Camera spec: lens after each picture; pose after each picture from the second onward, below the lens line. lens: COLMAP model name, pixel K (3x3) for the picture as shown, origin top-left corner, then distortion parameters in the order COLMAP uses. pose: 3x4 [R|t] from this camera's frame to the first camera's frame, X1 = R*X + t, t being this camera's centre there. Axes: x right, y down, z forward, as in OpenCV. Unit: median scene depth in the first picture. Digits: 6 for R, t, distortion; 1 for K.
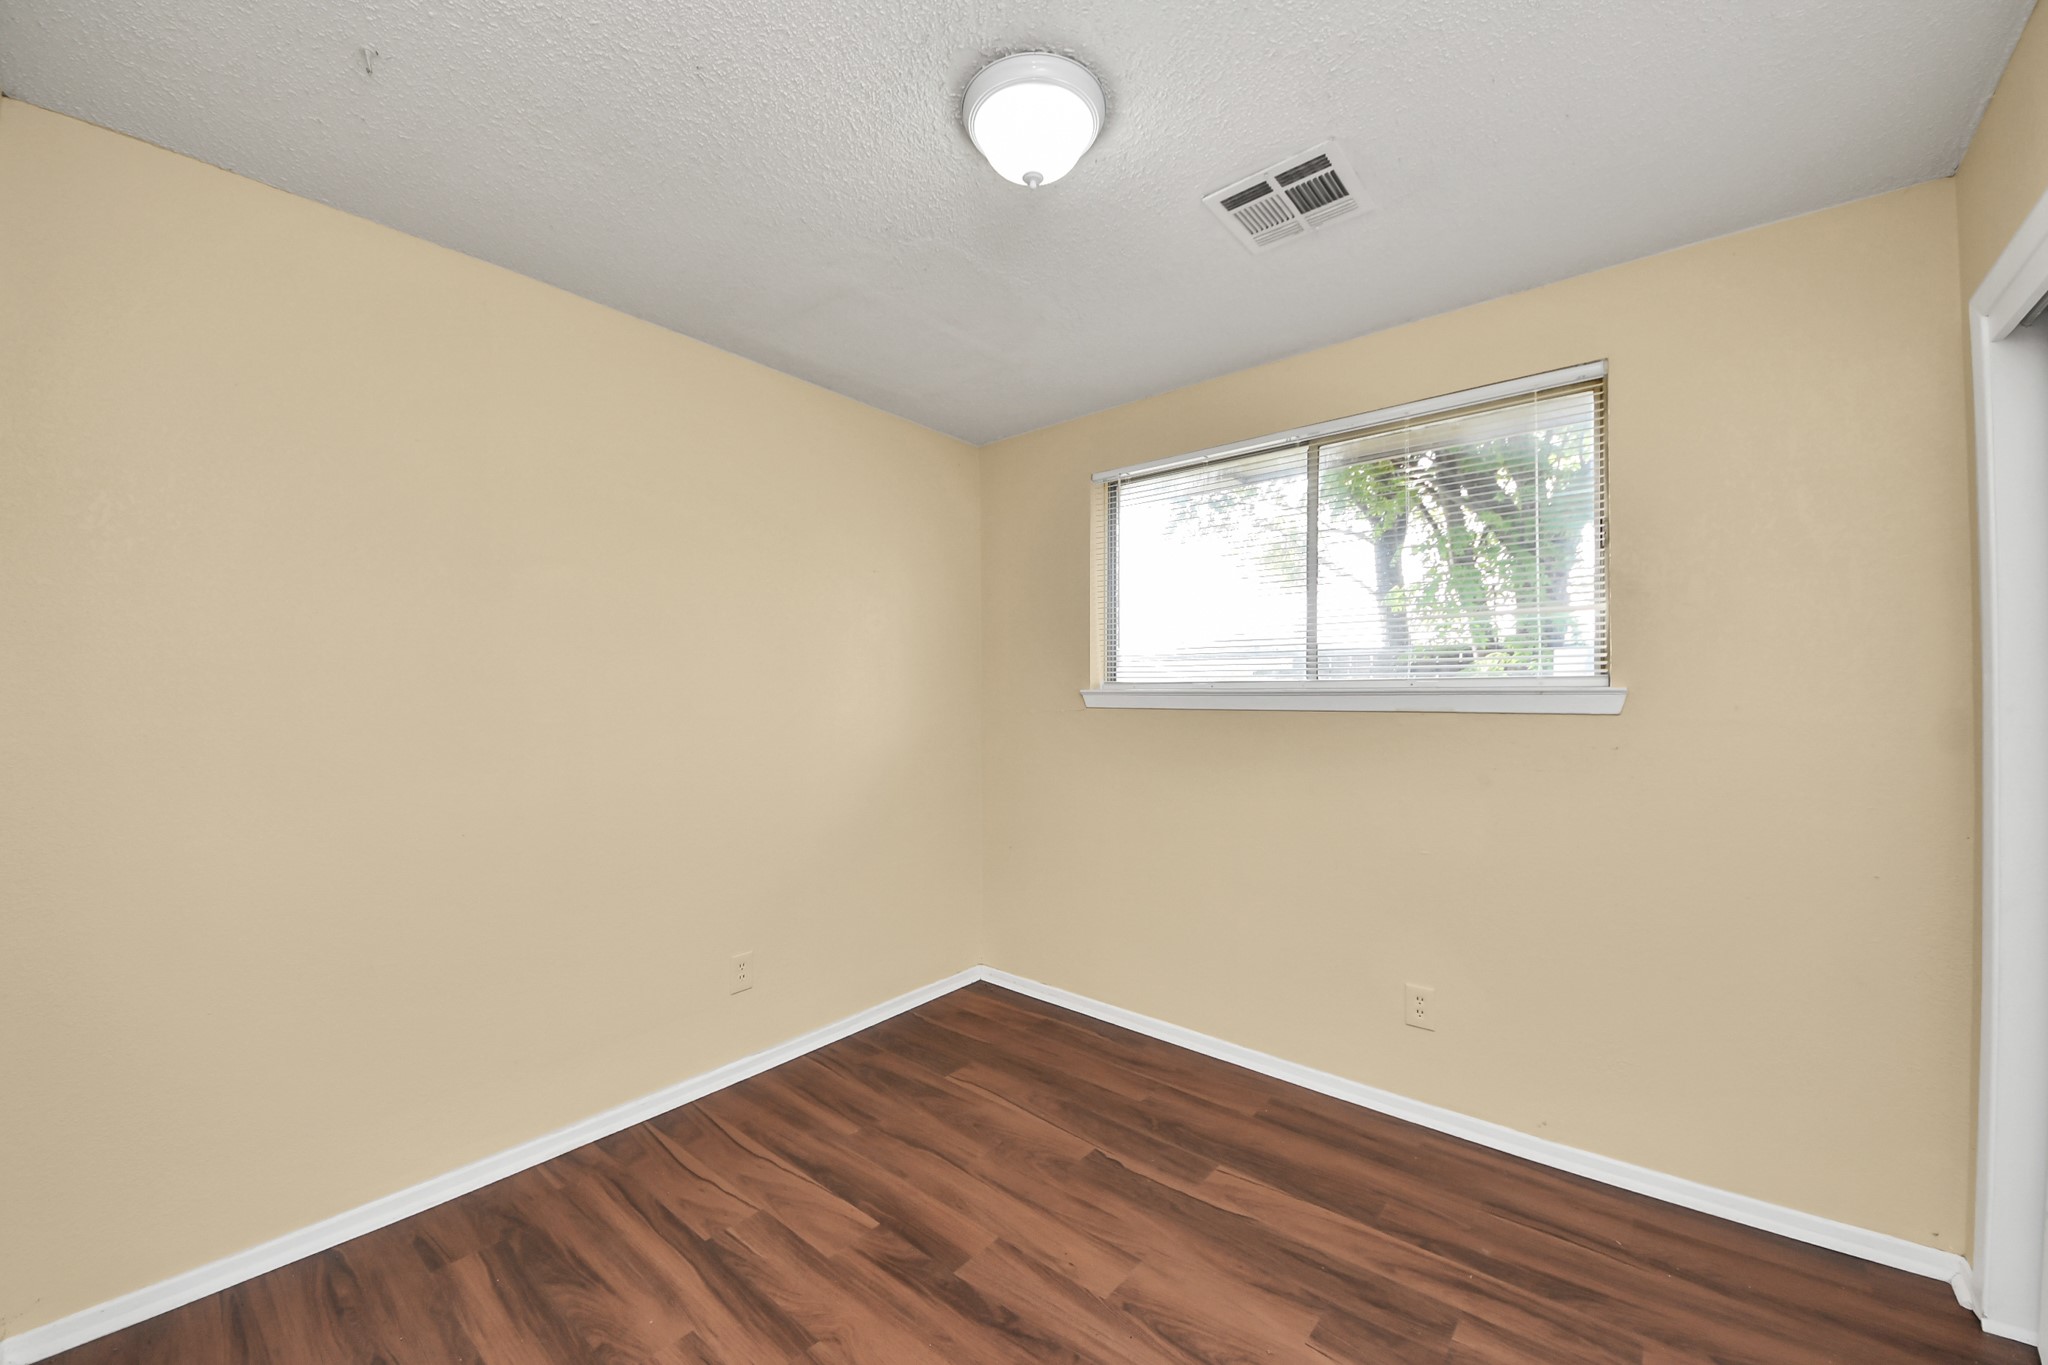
lens RADIAL K [[739.0, 0, 1008.6], [0, 739.0, 696.8], [0, 0, 1]] dist [0.000449, -0.001333]
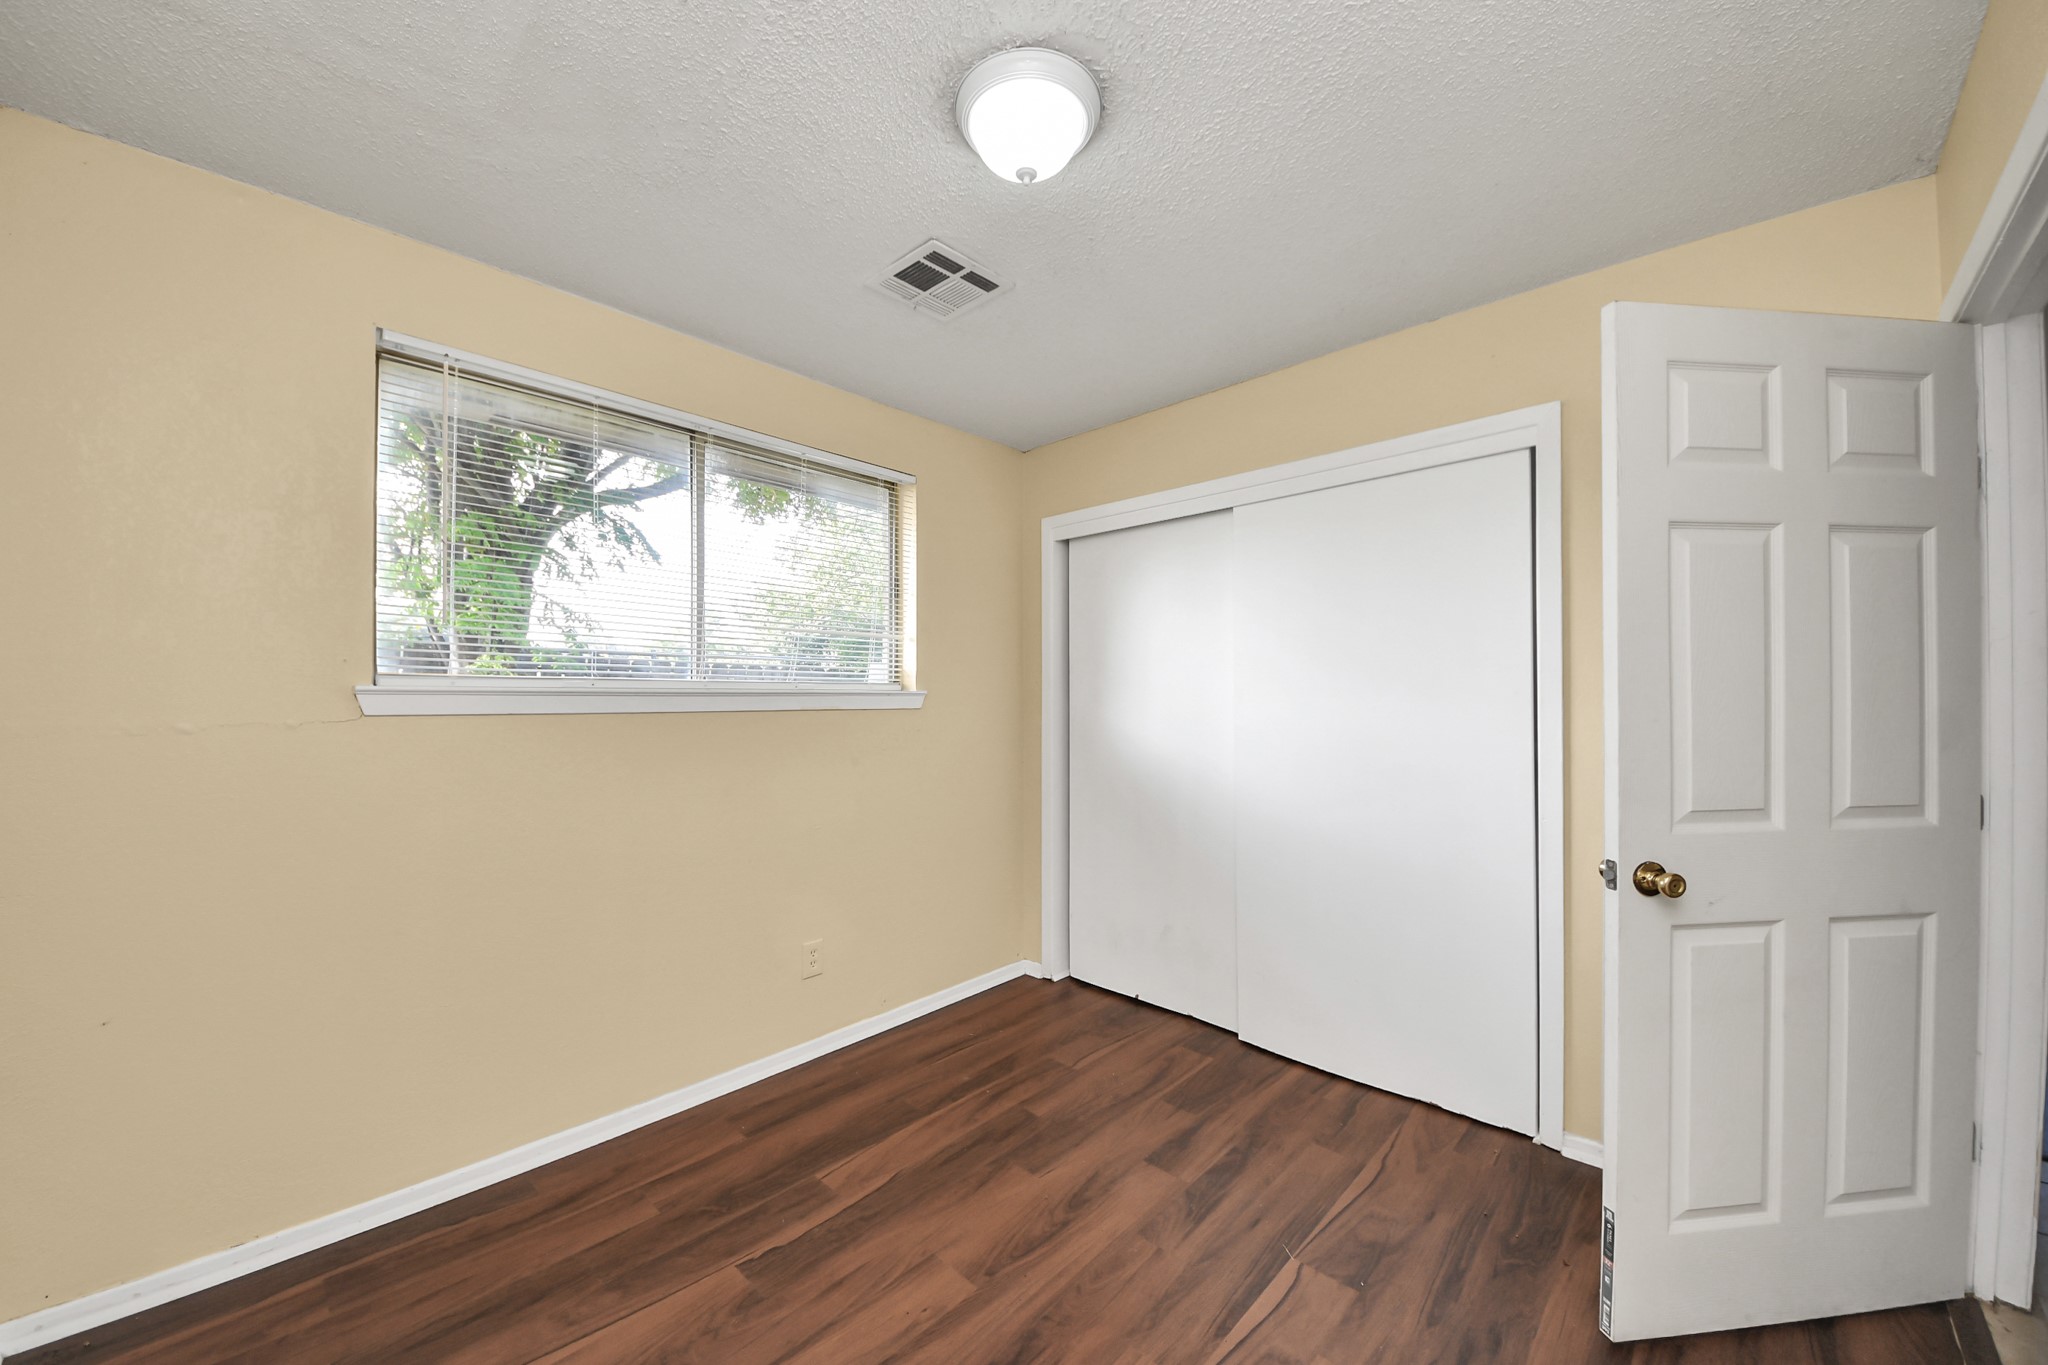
lens RADIAL K [[739.0, 0, 1009.0], [0, 739.0, 681.5], [0, 0, 1]] dist [0.000449, -0.001333]
pose [[0.105921, 0.017520, 0.994220, -0.711128], [0.004716, 0.999825, -0.018121, -0.001659], [-0.994363, 0.006608, 0.105820, 0.672958]]
